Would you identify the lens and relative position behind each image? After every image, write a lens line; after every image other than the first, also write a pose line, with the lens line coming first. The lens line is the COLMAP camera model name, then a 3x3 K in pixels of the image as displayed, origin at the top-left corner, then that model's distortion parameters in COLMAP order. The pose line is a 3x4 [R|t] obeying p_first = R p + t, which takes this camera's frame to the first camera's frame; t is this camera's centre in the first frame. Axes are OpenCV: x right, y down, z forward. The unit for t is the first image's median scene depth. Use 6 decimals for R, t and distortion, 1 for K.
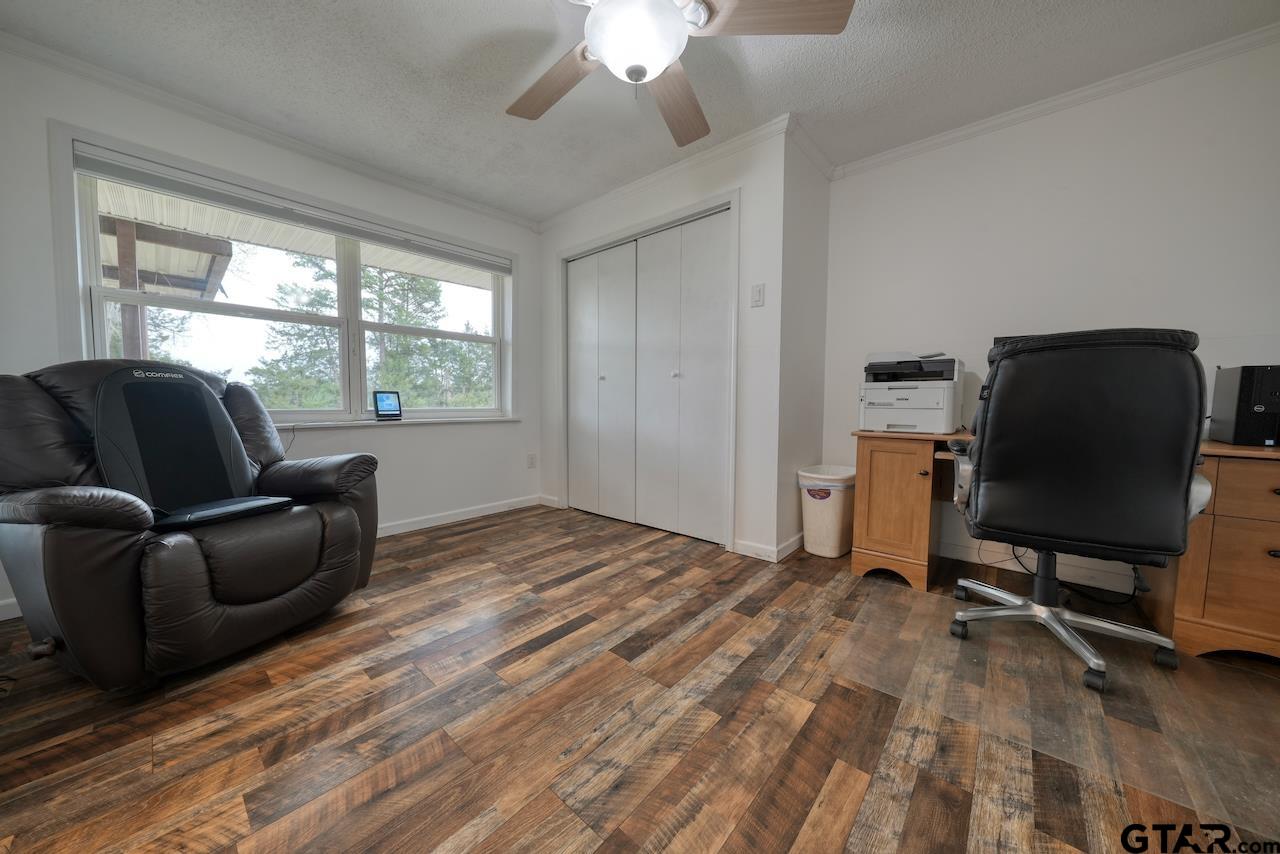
lens RADIAL K [[433.2, 0, 641.2], [0, 433.2, 427.0], [0, 0, 1]] dist [-0.006597, 0.000804]
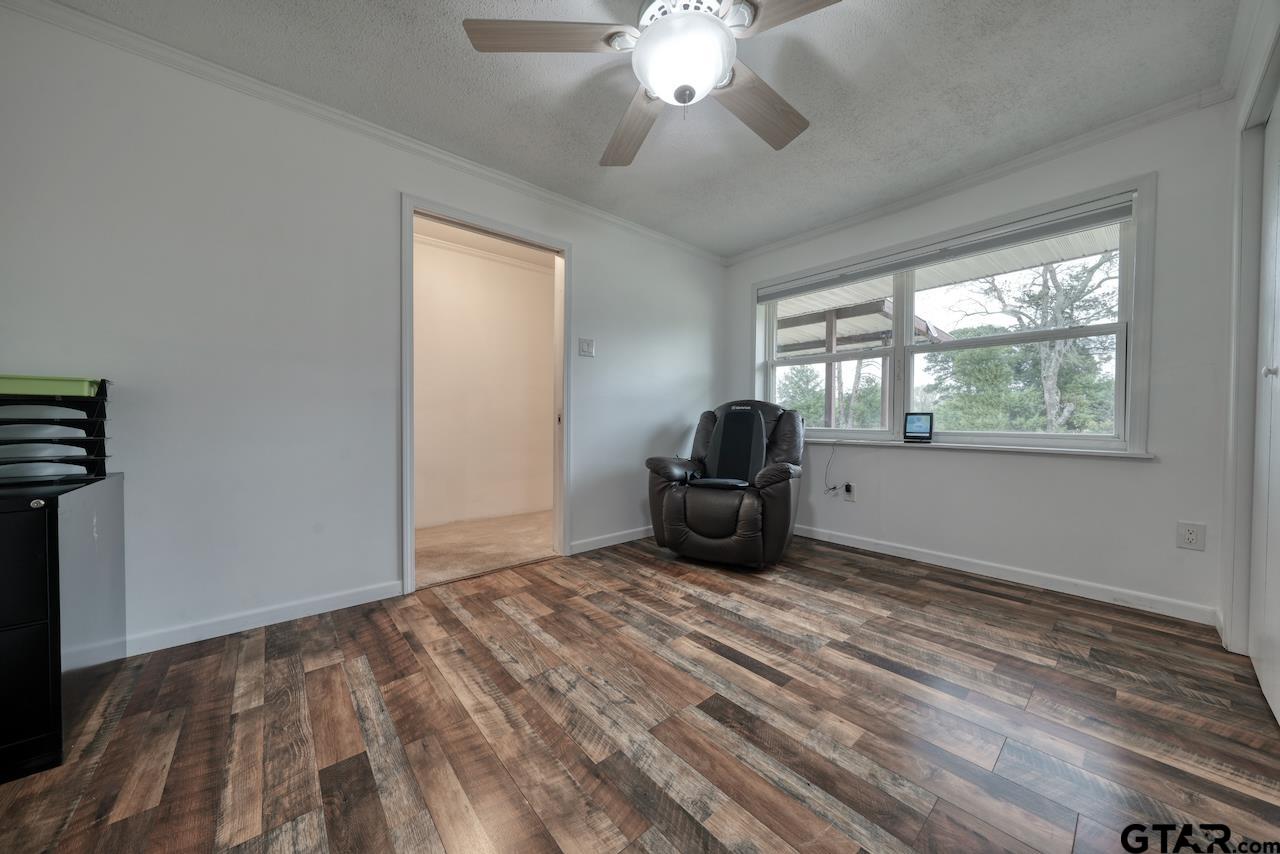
lens RADIAL K [[433.2, 0, 643.2], [0, 433.2, 427.4], [0, 0, 1]] dist [-0.006597, 0.000804]
pose [[-0.142046, 0.016781, -0.989718, 0.761004], [-0.061695, 0.997762, 0.025772, -0.058805], [0.987935, 0.064722, -0.140693, 0.834644]]
